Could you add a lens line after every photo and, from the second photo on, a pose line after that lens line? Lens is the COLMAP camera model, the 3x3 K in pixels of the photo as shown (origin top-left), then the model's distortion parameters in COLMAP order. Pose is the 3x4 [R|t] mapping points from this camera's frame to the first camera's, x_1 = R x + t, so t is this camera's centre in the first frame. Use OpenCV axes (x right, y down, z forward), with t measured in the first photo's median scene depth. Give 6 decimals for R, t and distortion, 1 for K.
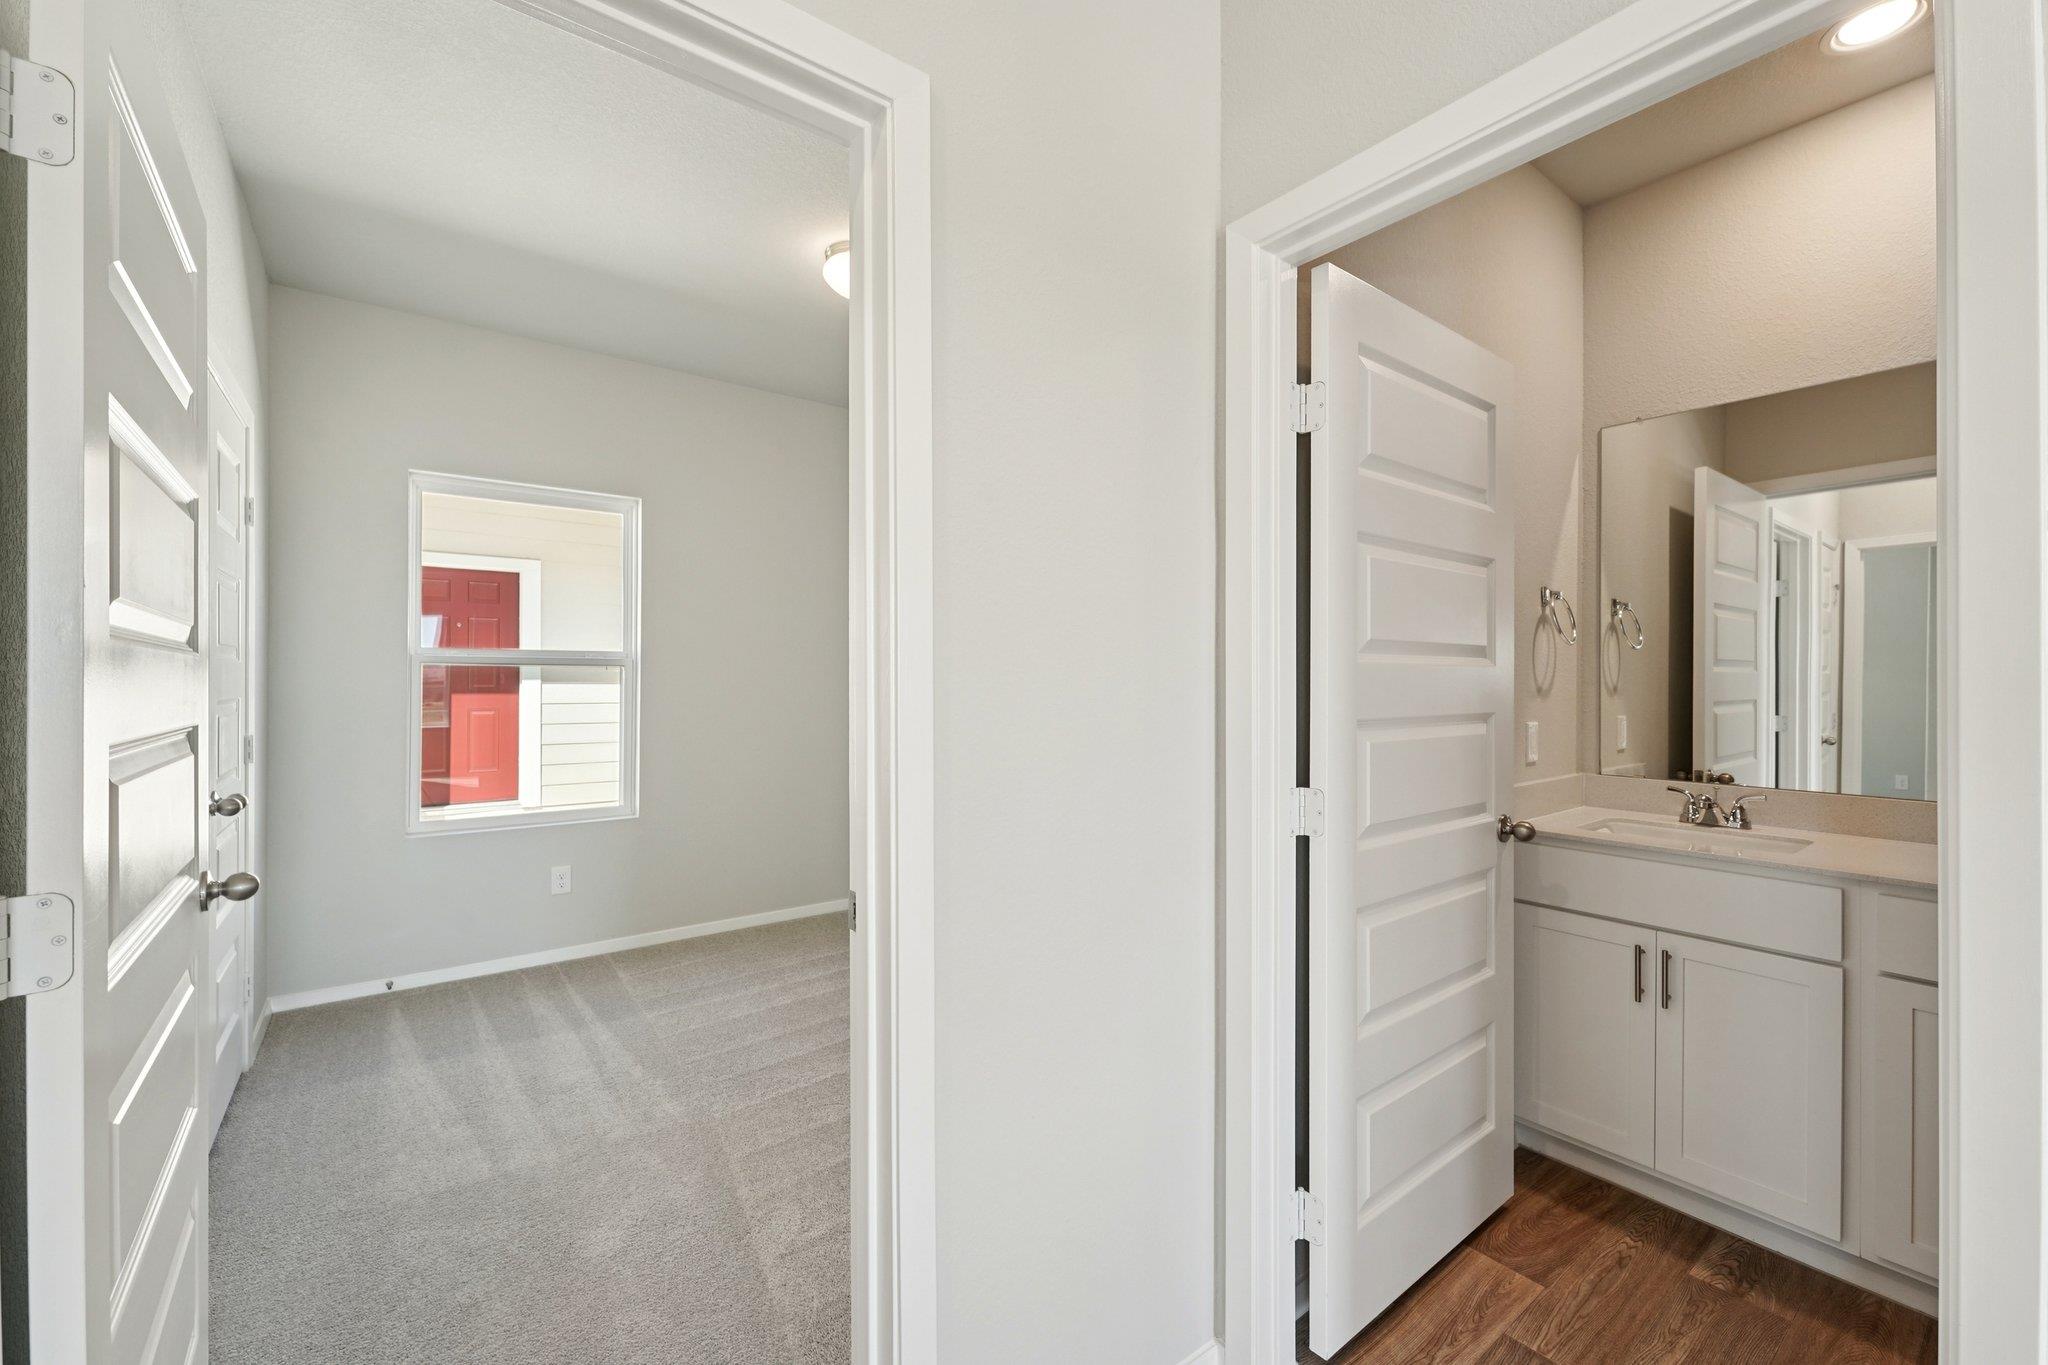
lens RADIAL K [[819.1, 0, 1013.5], [0, 819.1, 678.6], [0, 0, 1]] dist [0.001315, 0.000420]
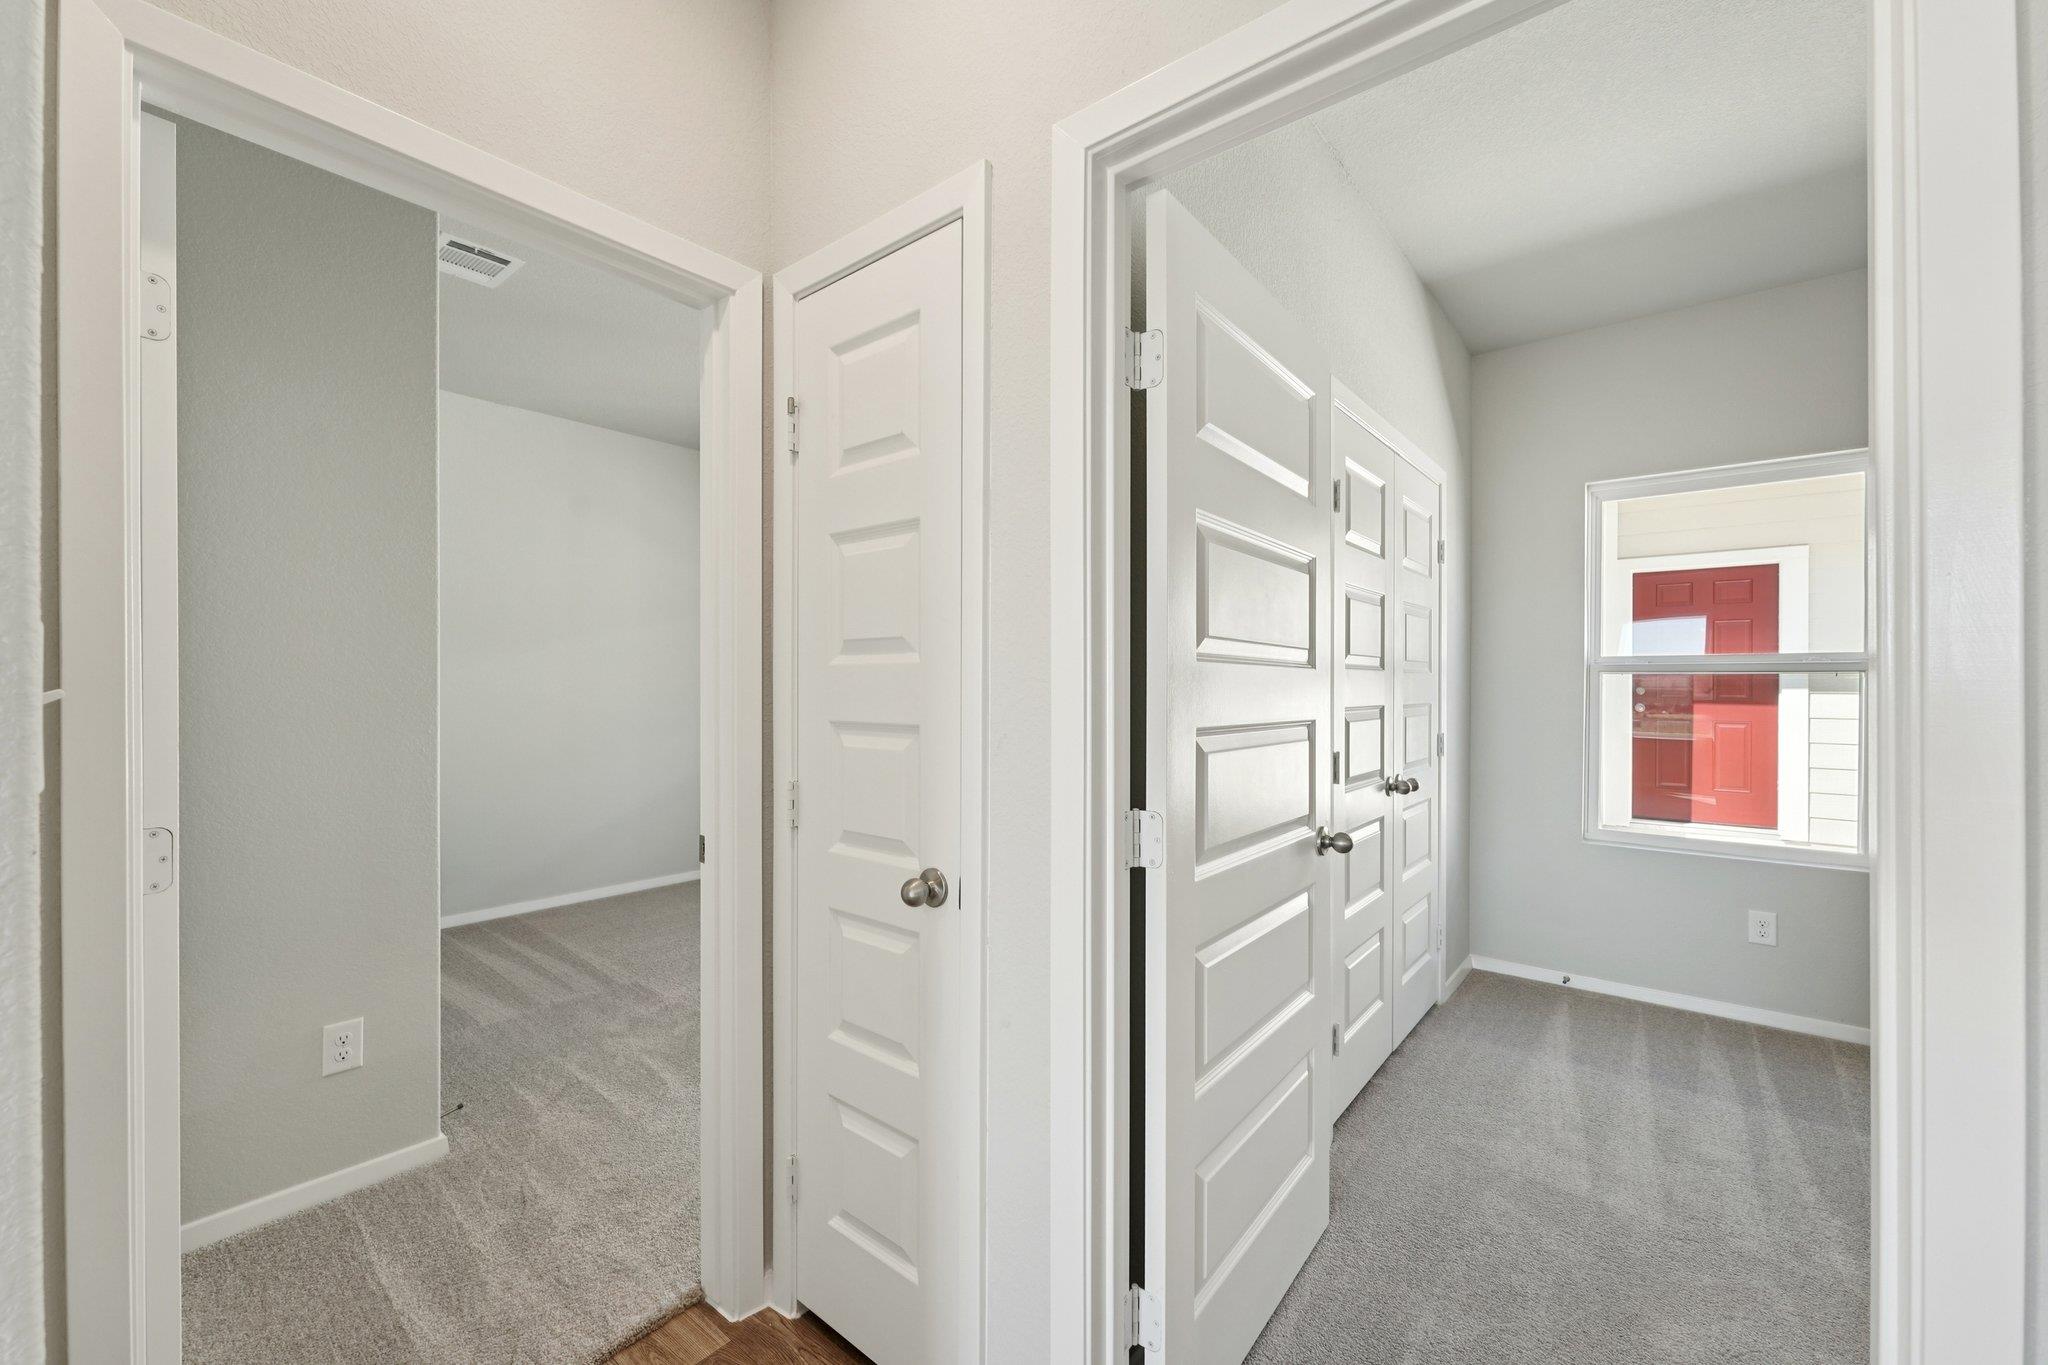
lens RADIAL K [[819.1, 0, 1013.5], [0, 819.1, 678.6], [0, 0, 1]] dist [0.001315, 0.000420]
pose [[0.256028, -0.006671, -0.966646, 0.092409], [-0.002887, 0.999966, -0.007665, -0.001362], [0.966665, 0.004754, 0.256001, 0.057782]]
